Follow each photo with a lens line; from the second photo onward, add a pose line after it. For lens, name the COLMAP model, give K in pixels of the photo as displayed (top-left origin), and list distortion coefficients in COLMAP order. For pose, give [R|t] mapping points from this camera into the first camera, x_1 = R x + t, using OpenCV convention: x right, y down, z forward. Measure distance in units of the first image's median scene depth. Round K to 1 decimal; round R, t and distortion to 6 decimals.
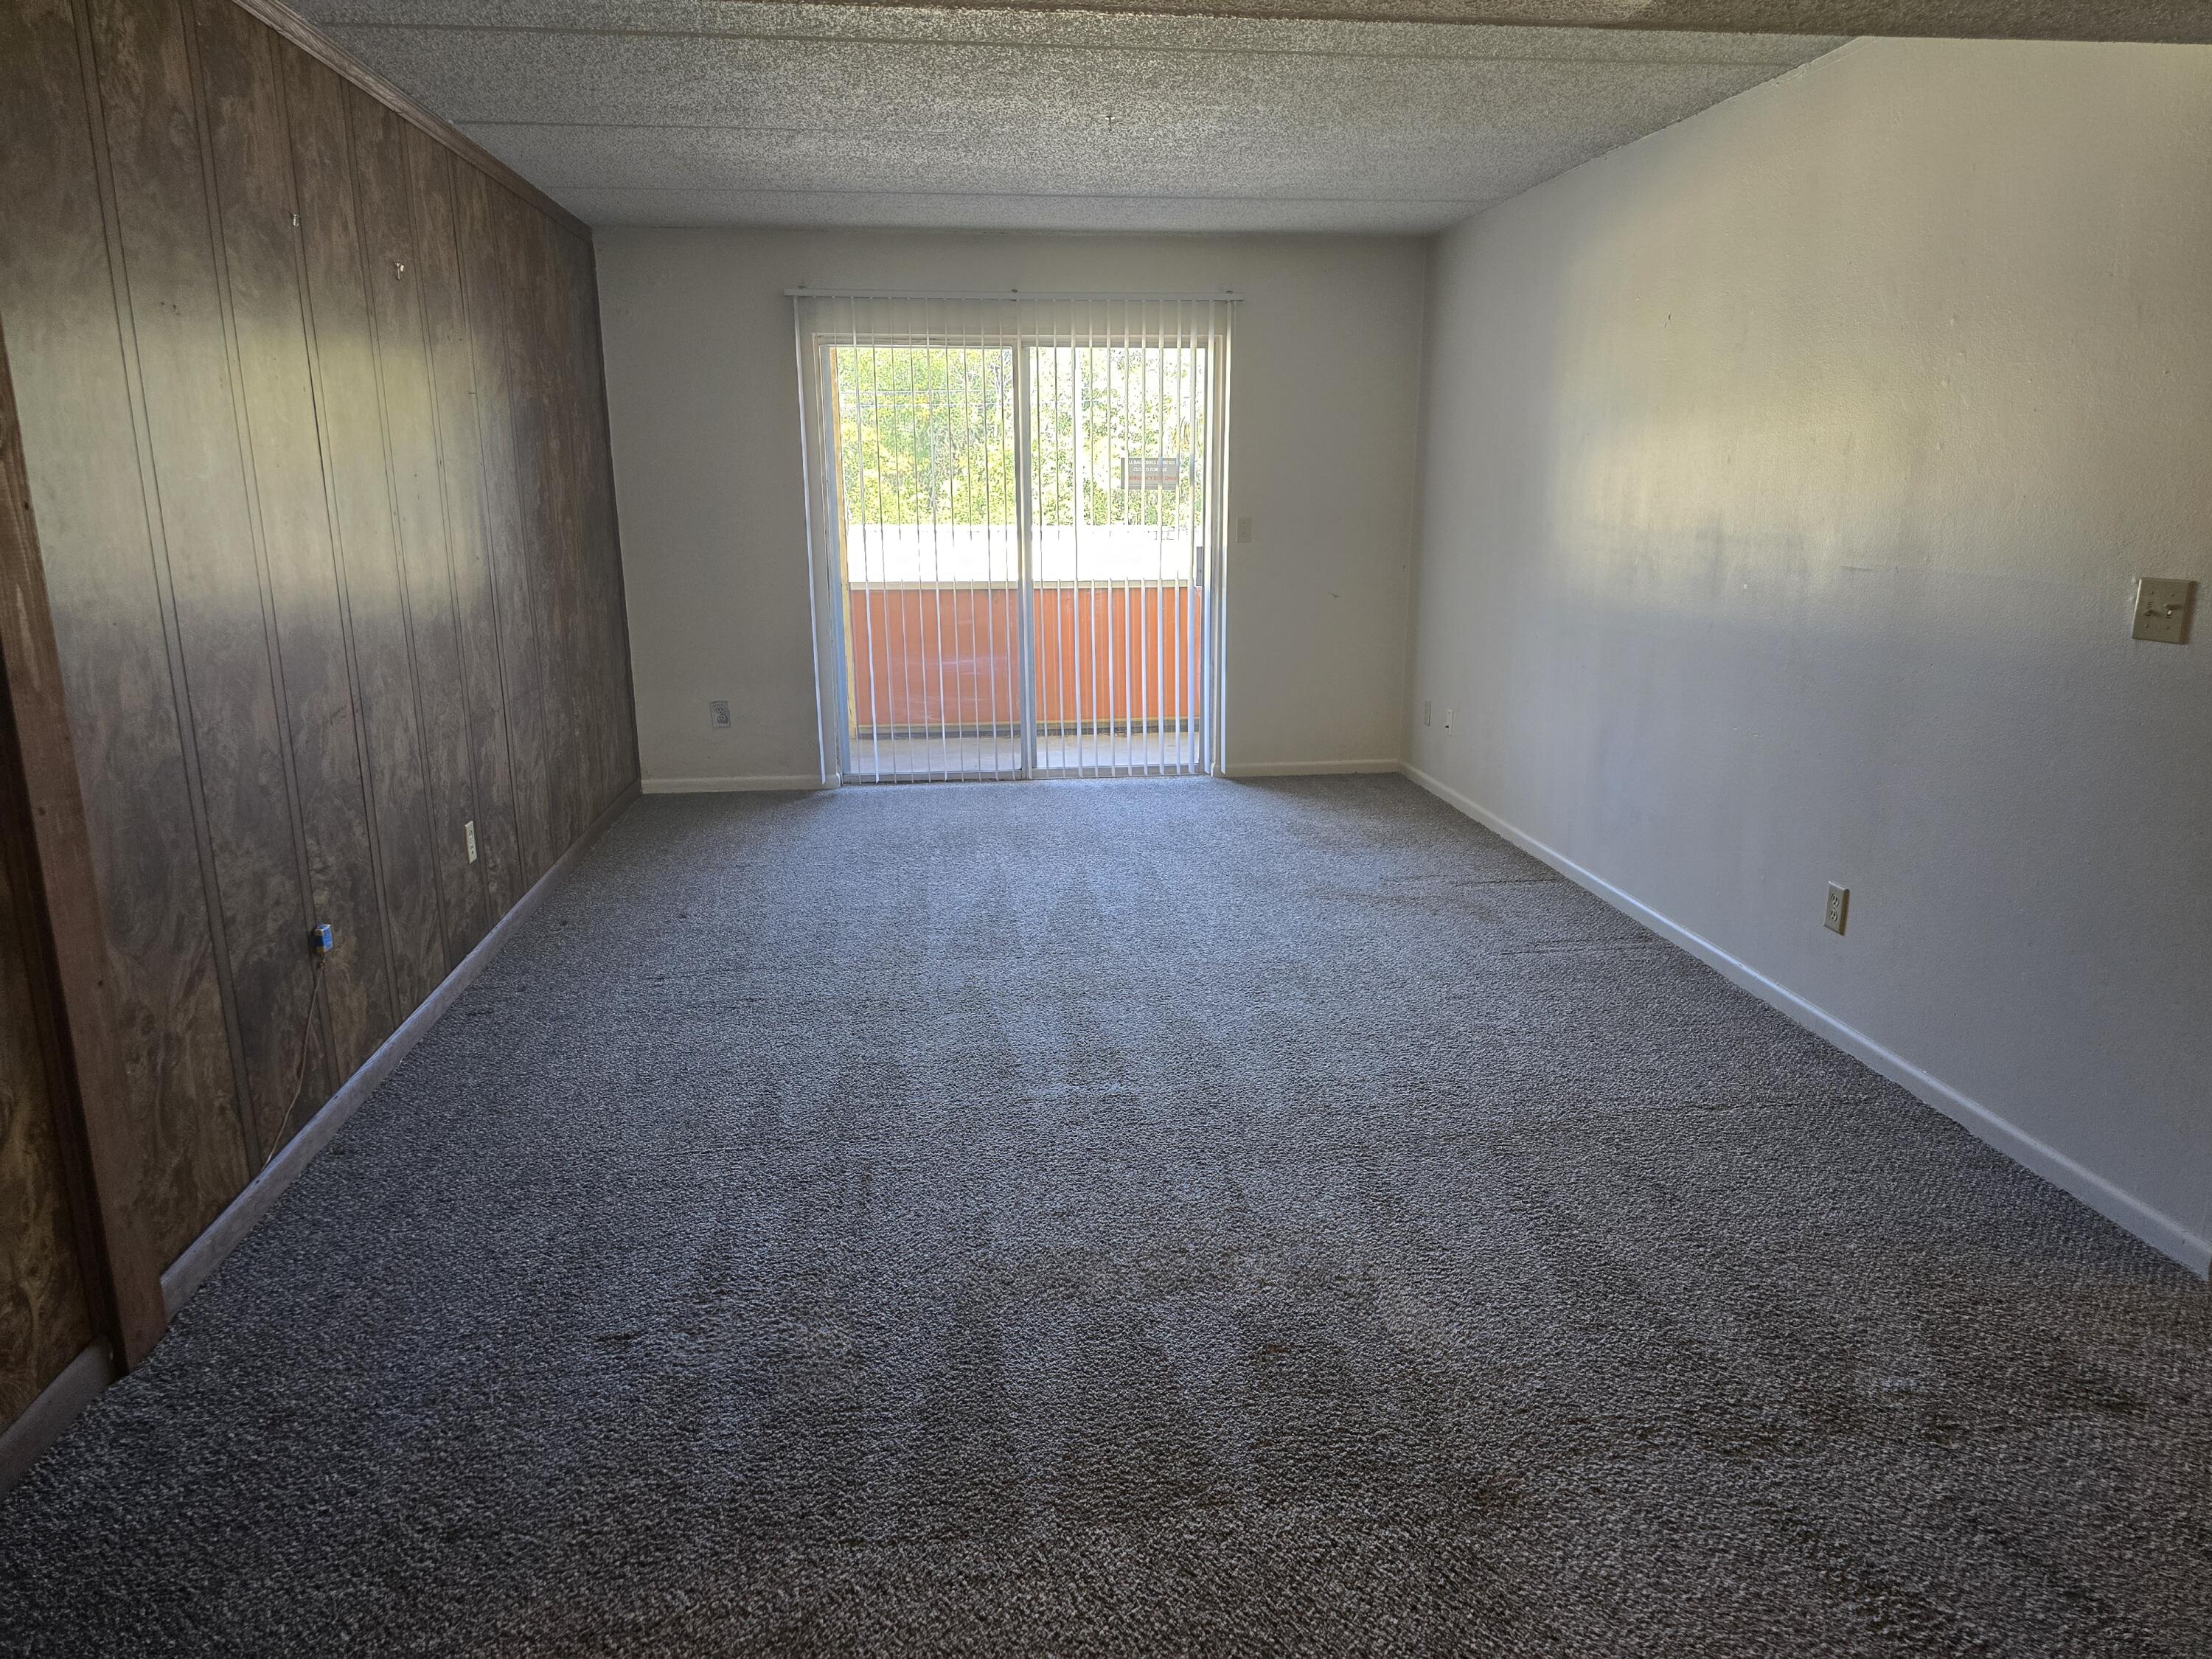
lens RADIAL K [[1506.8, 0, 1116.3], [0, 1506.8, 825.7], [0, 0, 1]] dist [0.047498, -0.041994]
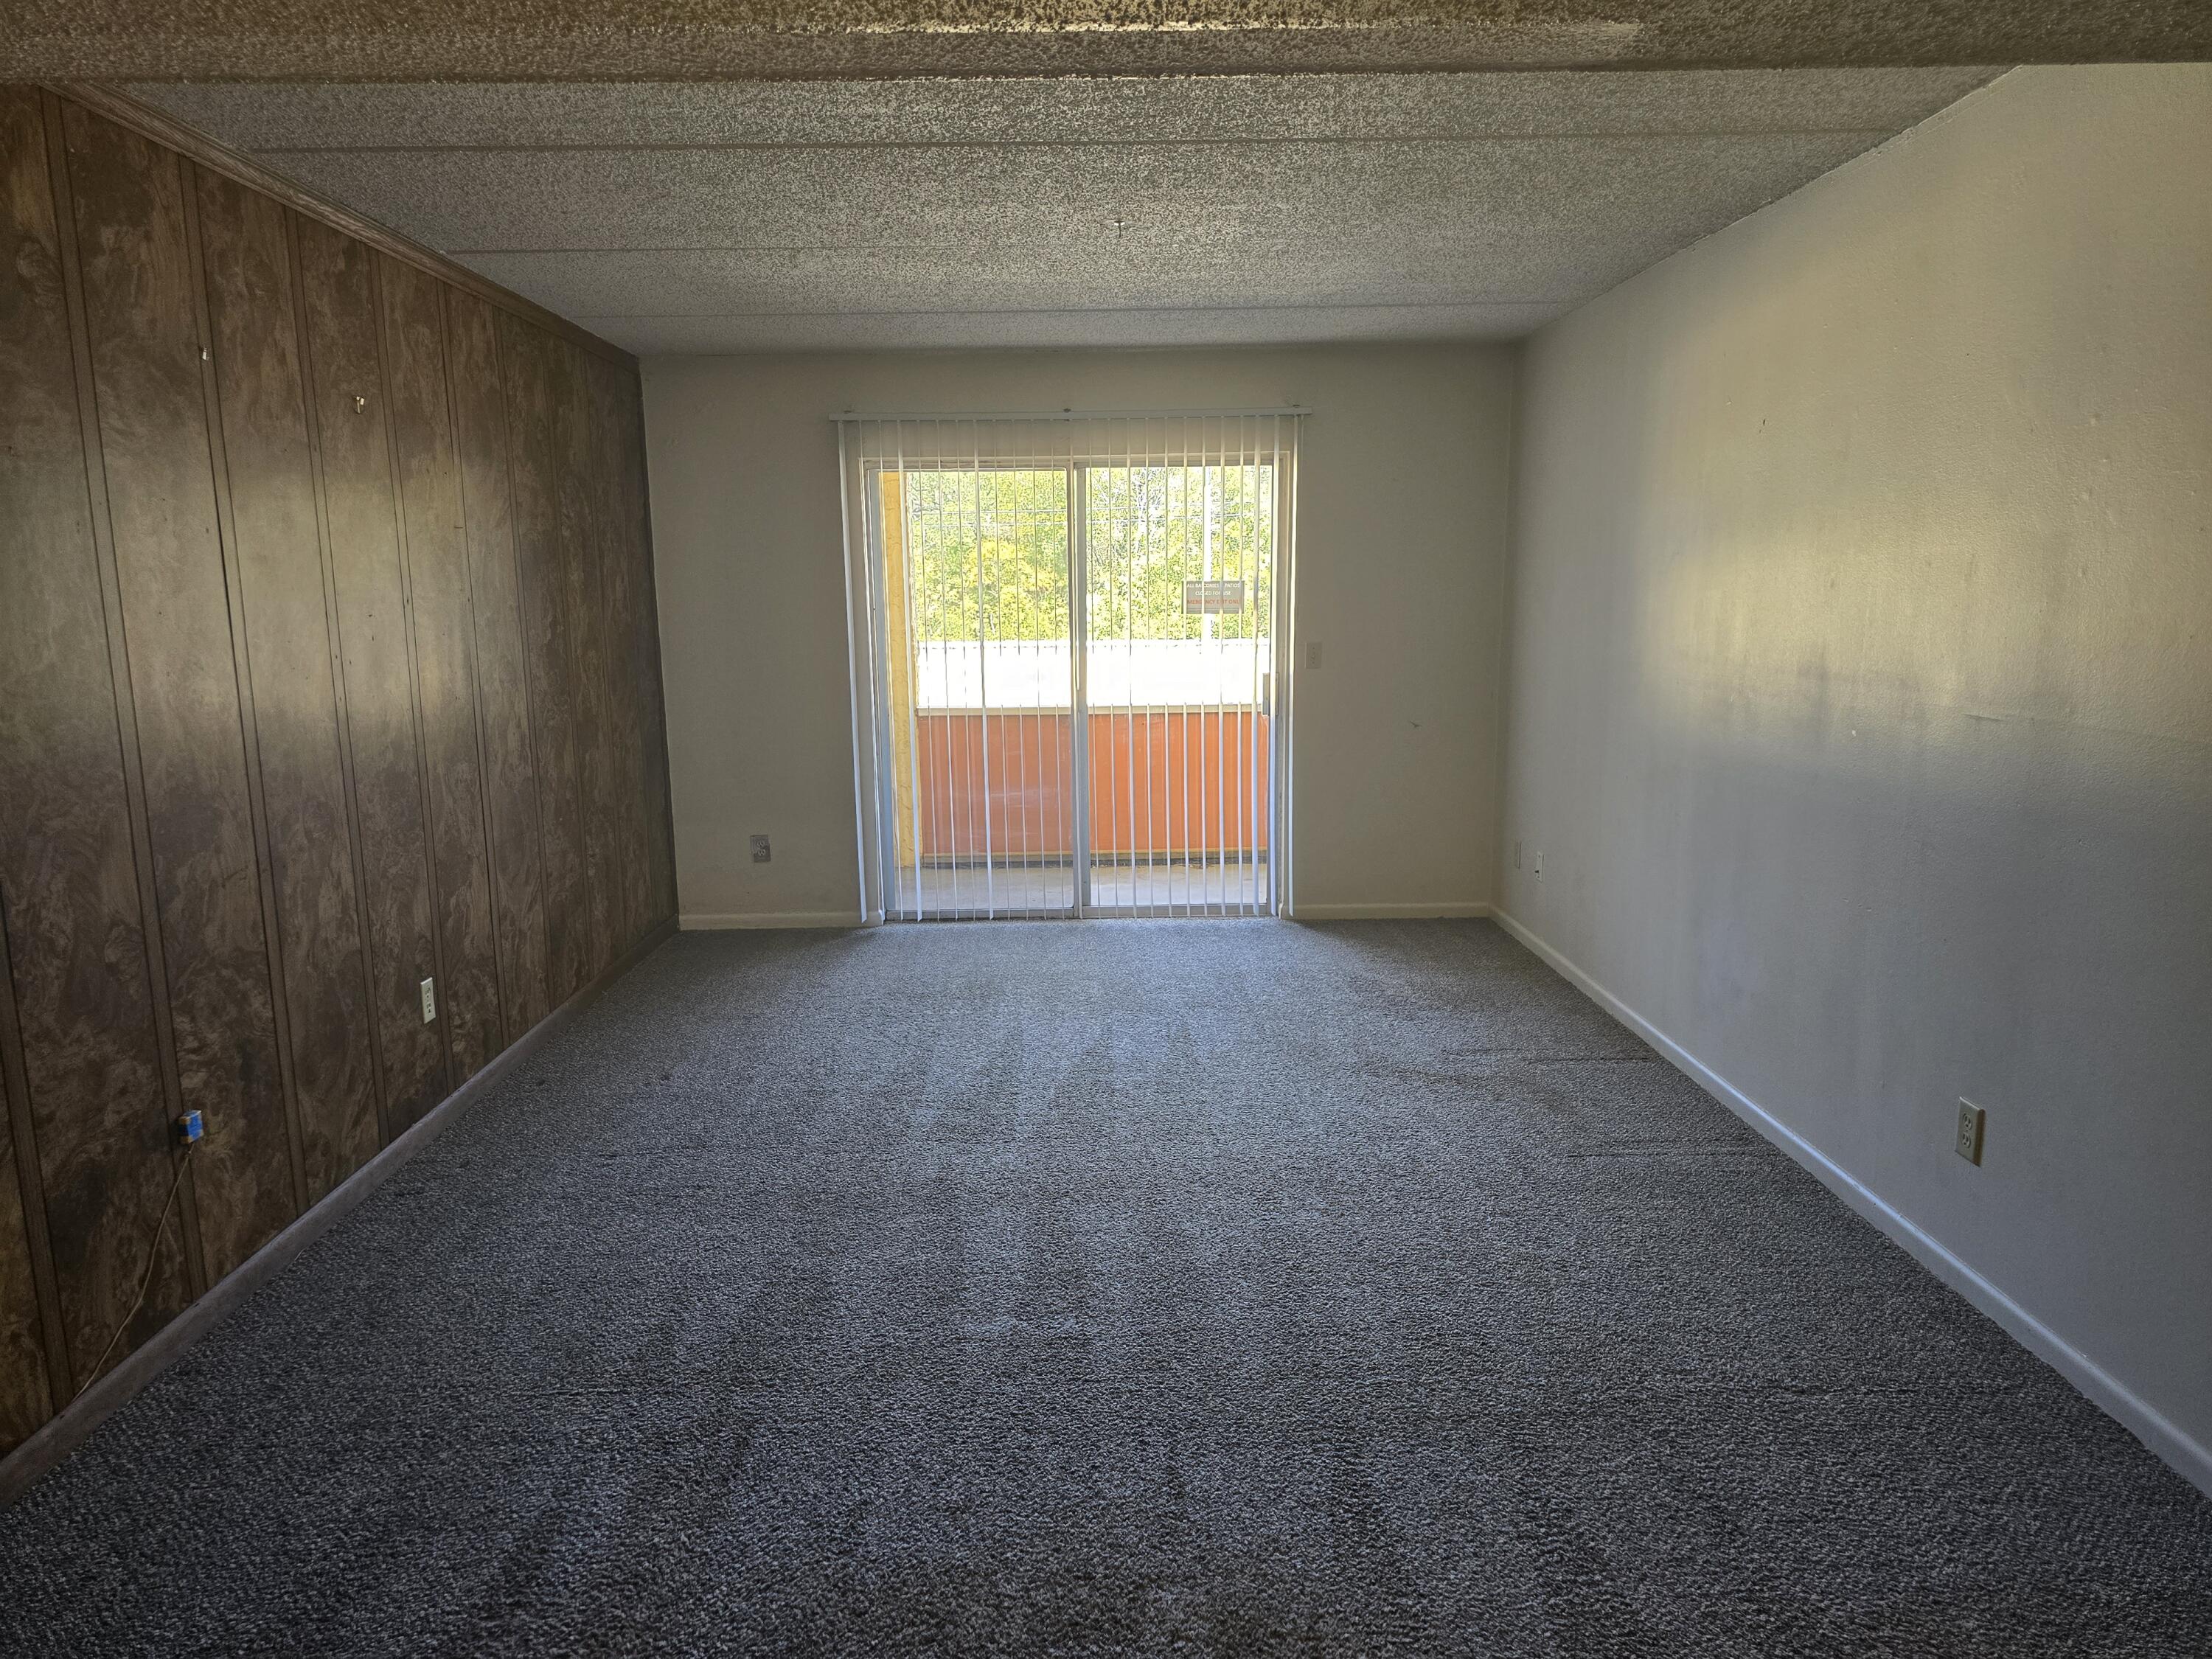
lens RADIAL K [[1506.8, 0, 1087.7], [0, 1506.8, 837.5], [0, 0, 1]] dist [0.047498, -0.041994]
pose [[0.993462, 0.009496, -0.113769, 0.096744], [-0.016721, 0.997891, -0.062723, -0.043276], [0.112933, 0.064216, 0.991525, 0.129561]]
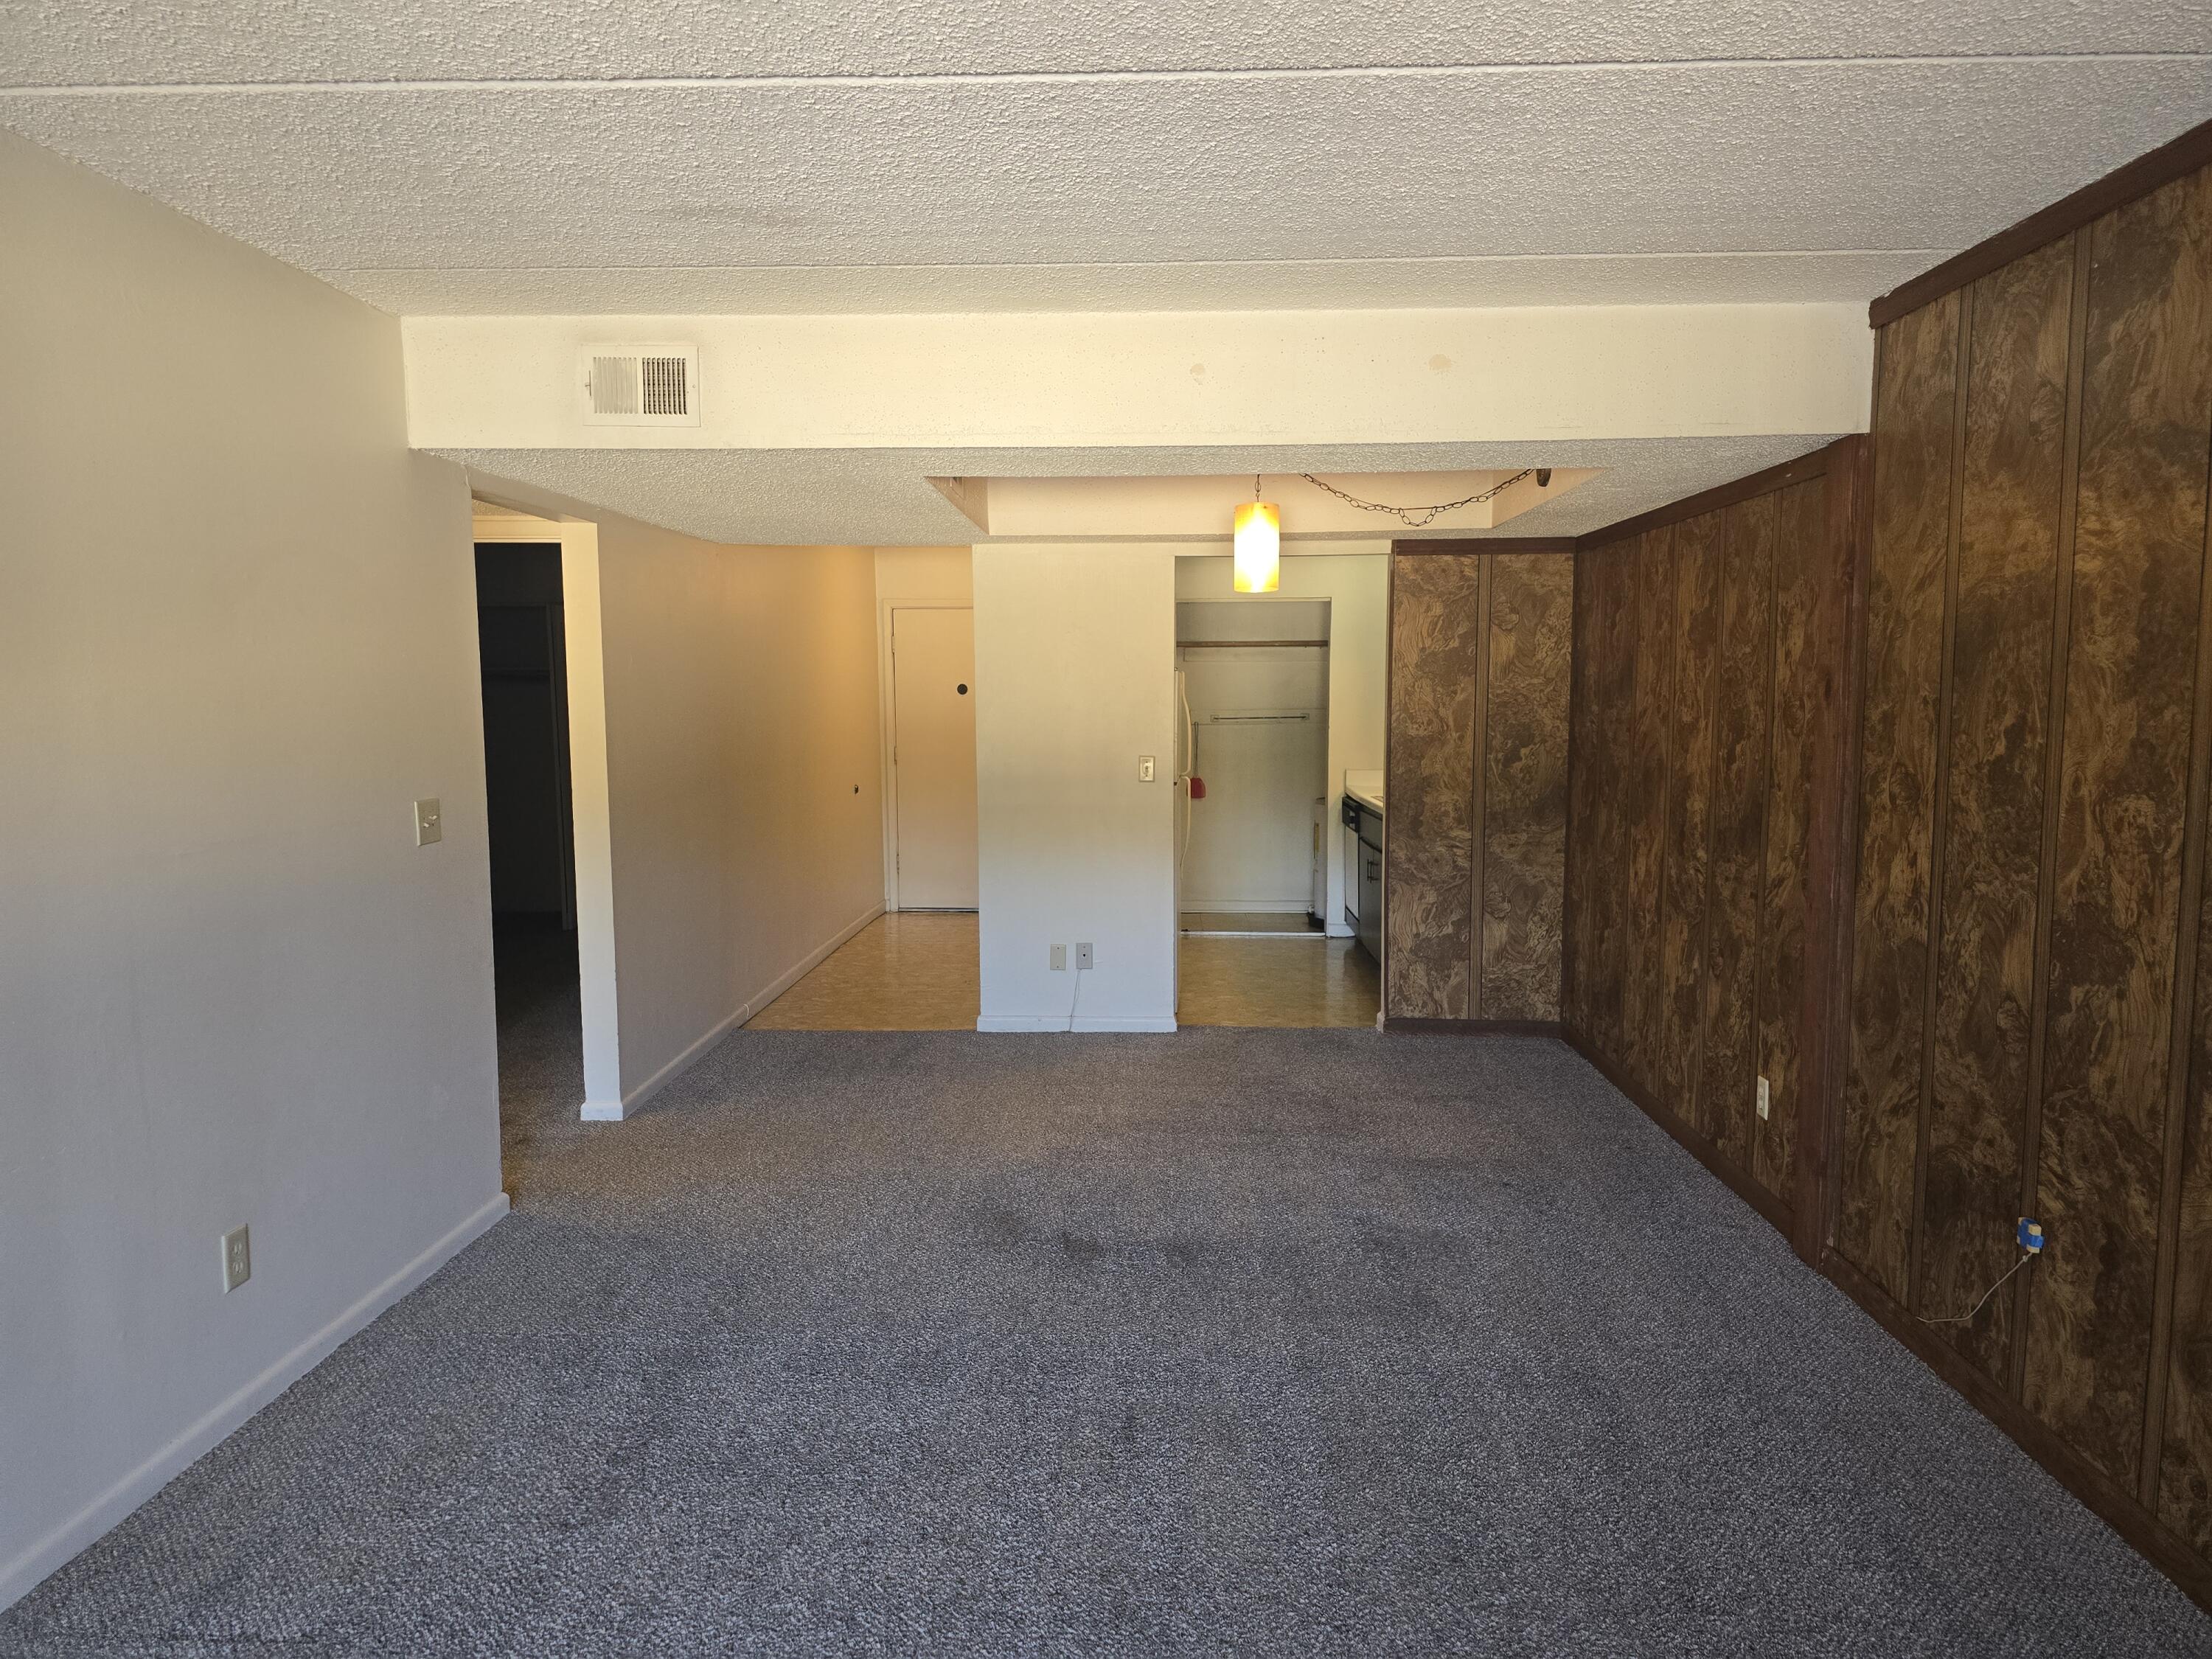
lens RADIAL K [[1506.8, 0, 1107.6], [0, 1506.8, 832.6], [0, 0, 1]] dist [0.047498, -0.041994]
pose [[-0.986409, -0.003656, 0.164268, -0.113519], [0.048903, 0.947912, 0.314757, -0.090767], [-0.156862, 0.318512, -0.934850, 1.675645]]
